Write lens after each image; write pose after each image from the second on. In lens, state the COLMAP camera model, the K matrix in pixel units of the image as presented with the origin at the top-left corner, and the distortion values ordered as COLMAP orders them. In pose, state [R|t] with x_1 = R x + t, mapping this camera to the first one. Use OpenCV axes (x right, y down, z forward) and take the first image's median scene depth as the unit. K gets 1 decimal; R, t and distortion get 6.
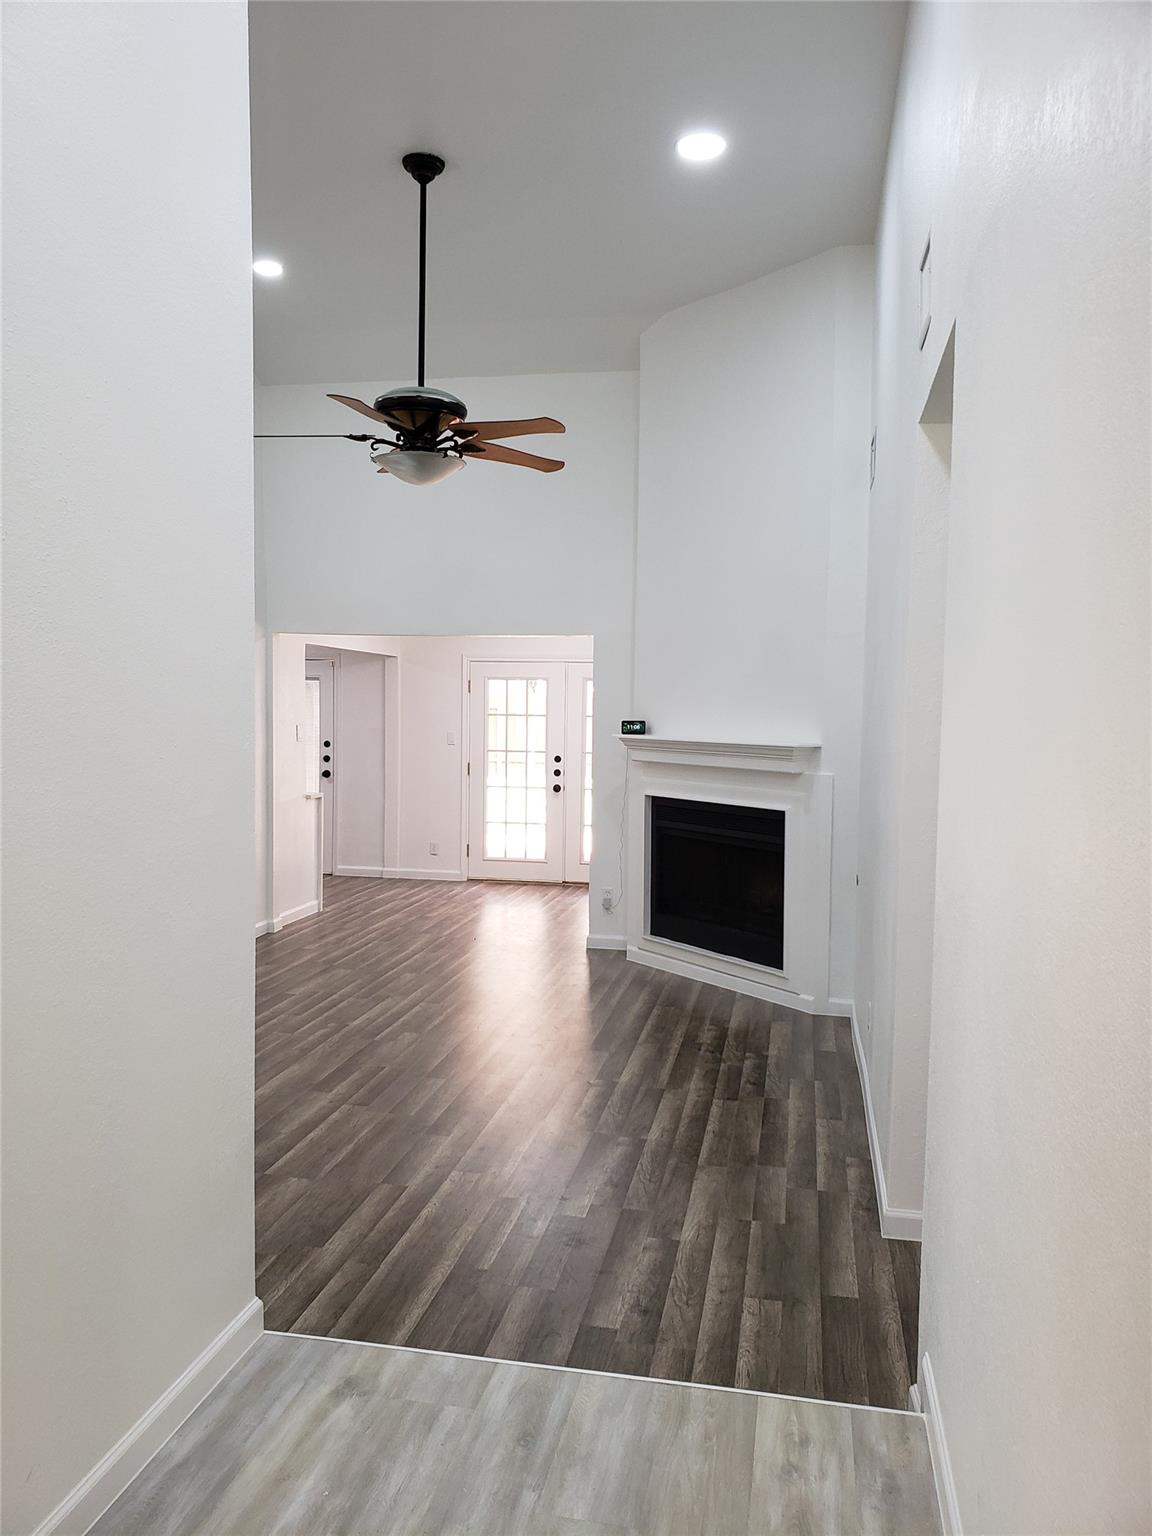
lens RADIAL K [[1153.2, 0, 576.0], [0, 1153.2, 768.0], [0, 0, 1]] dist [-0.002156, 0.001006]
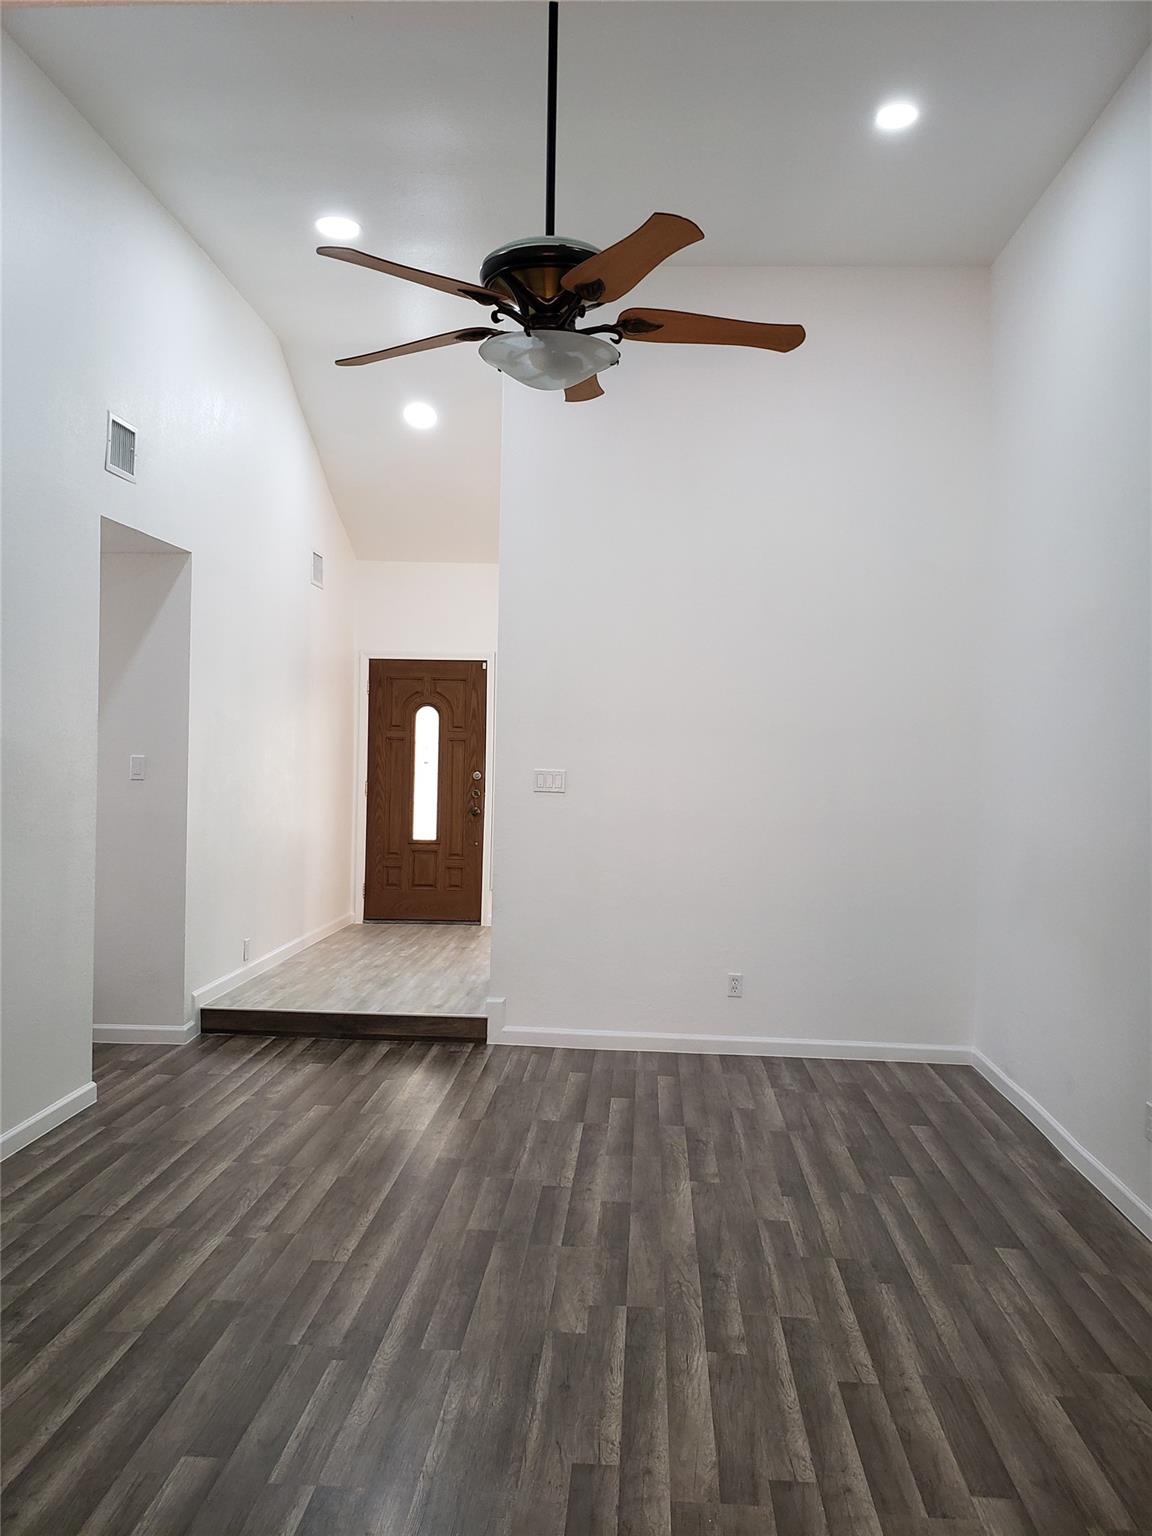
lens RADIAL K [[1153.2, 0, 576.0], [0, 1153.2, 768.0], [0, 0, 1]] dist [-0.002156, 0.001006]
pose [[-0.990563, -0.034431, -0.132664, -0.080897], [-0.043757, 0.996723, 0.068038, -0.082935], [0.129886, 0.073201, -0.988823, 1.880326]]
